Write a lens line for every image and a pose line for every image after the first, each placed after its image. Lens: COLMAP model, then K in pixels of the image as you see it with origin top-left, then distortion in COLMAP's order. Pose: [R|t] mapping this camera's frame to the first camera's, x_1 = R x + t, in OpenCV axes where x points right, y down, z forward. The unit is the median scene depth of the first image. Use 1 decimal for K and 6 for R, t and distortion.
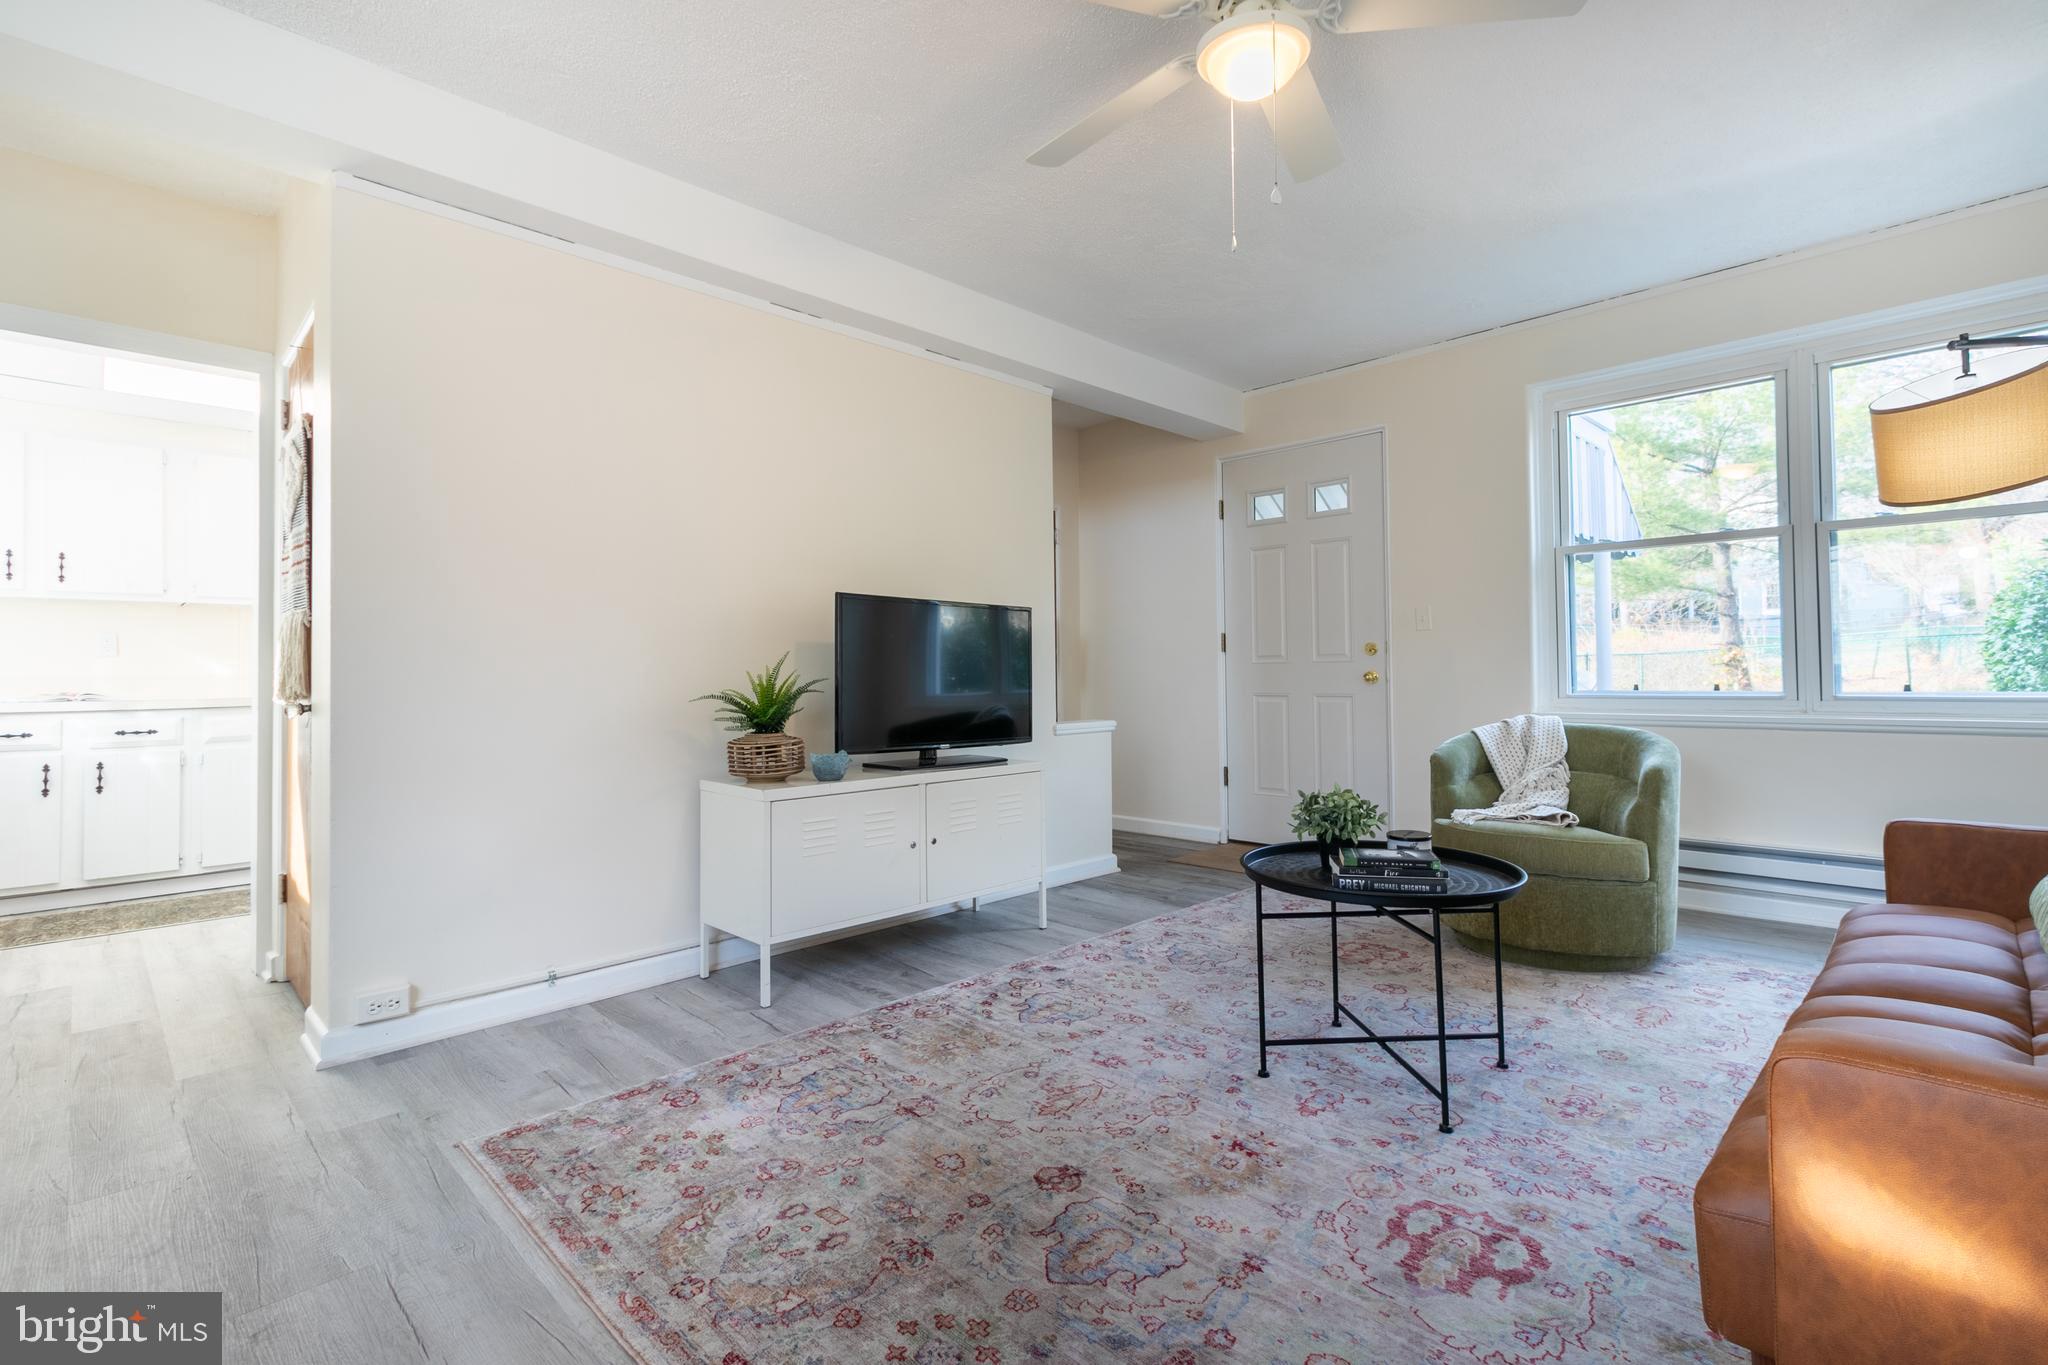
lens RADIAL K [[940.8, 0, 1017.8], [0, 940.8, 665.0], [0, 0, 1]] dist [0.003795, 0.000838]
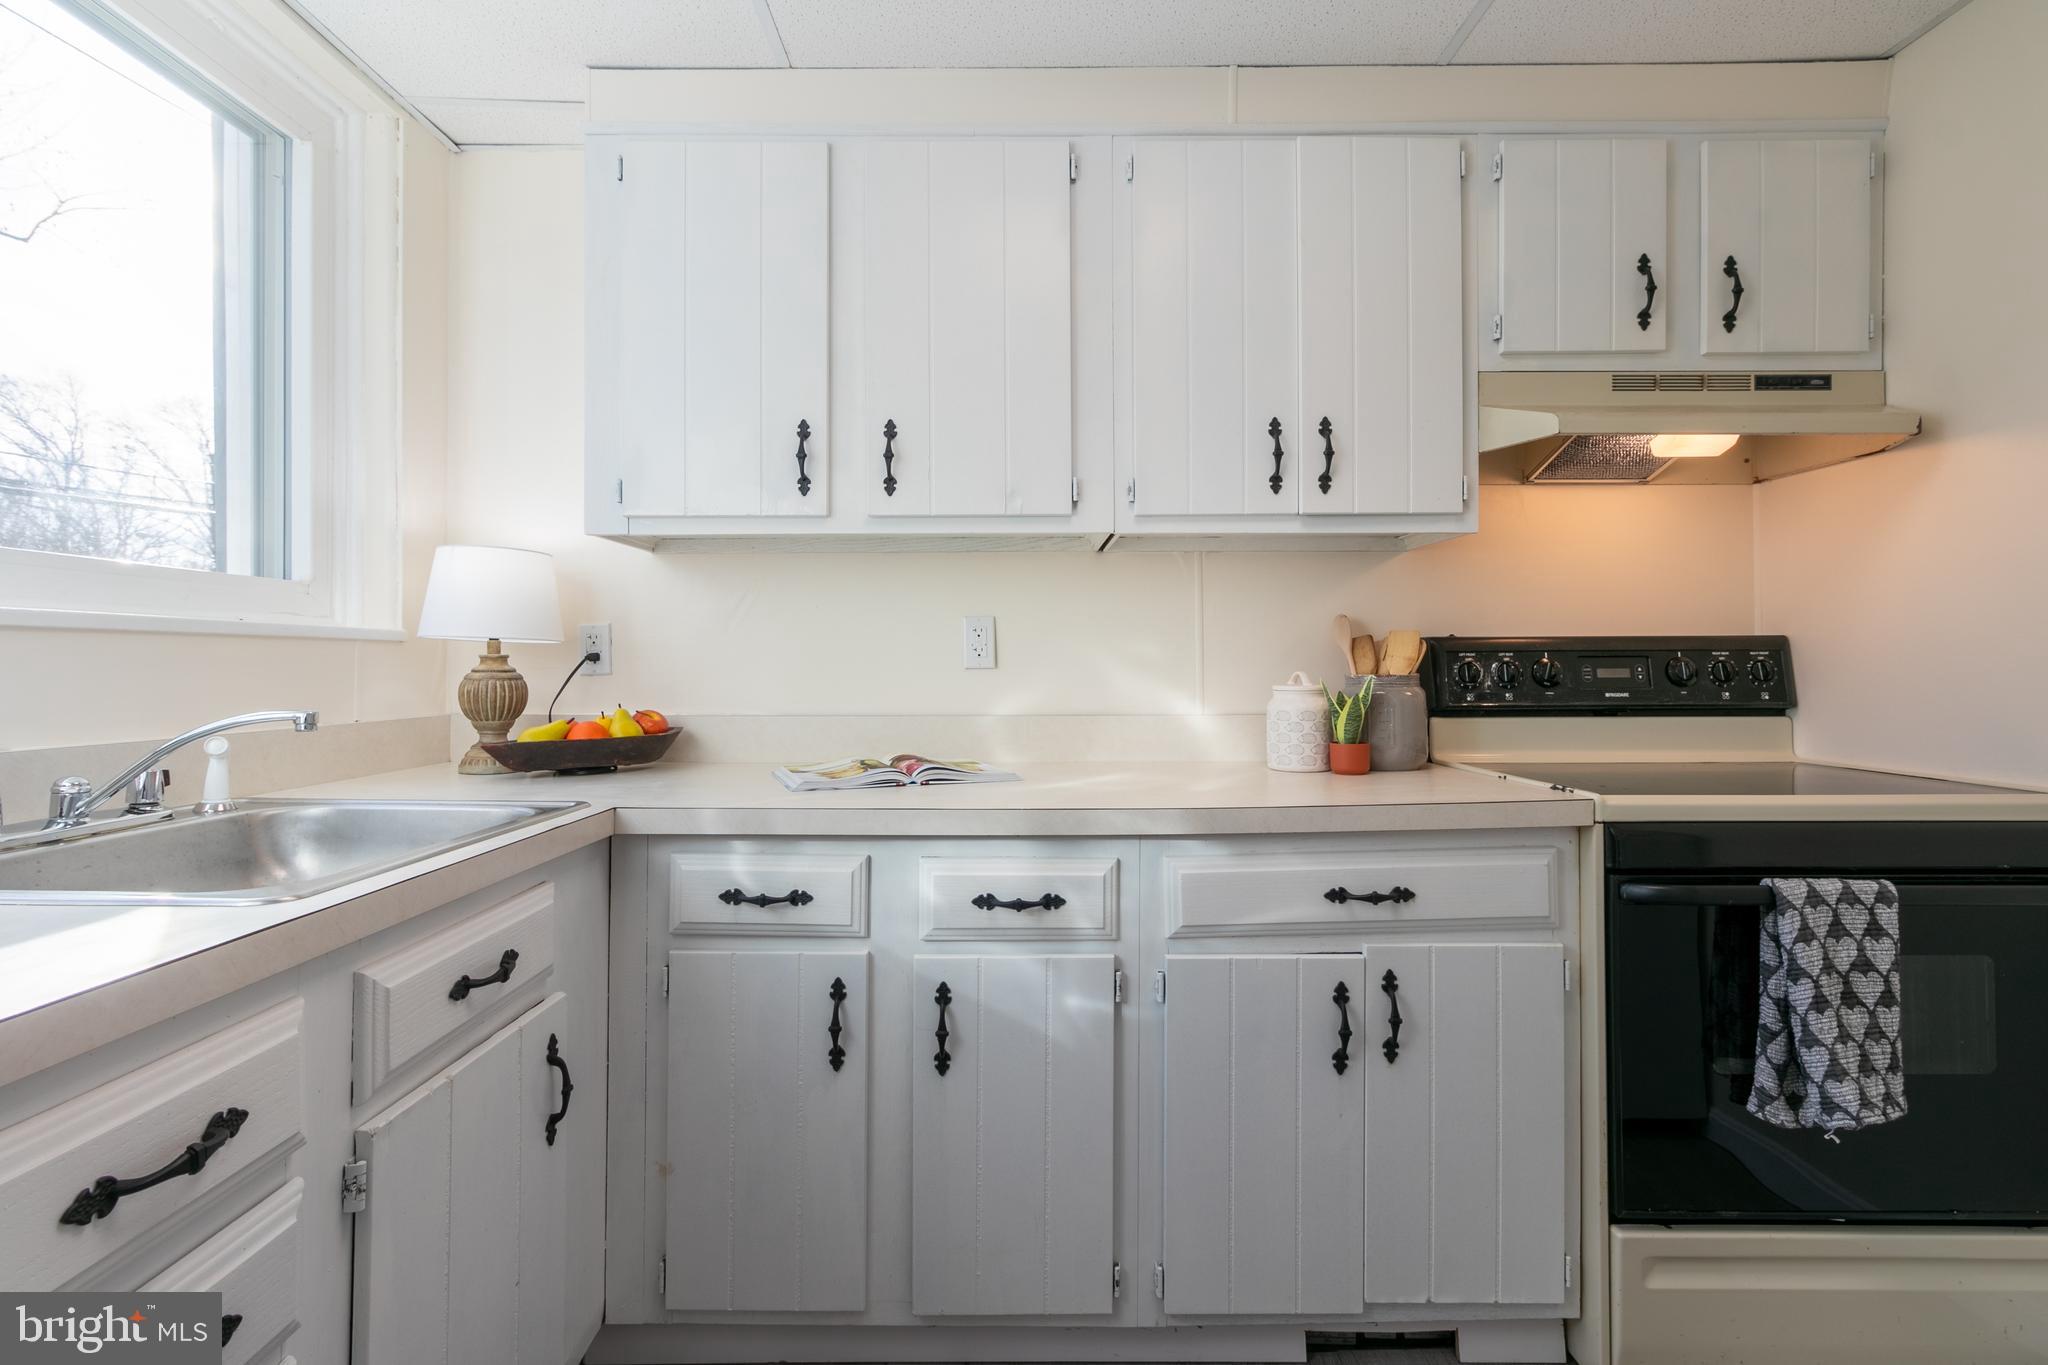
lens RADIAL K [[940.8, 0, 1018.7], [0, 940.8, 673.5], [0, 0, 1]] dist [0.003795, 0.000838]
pose [[0.719939, 0.008651, -0.693983, -0.691722], [0.003219, 0.999870, 0.015804, -0.015509], [0.694030, -0.013612, 0.719817, 0.749068]]
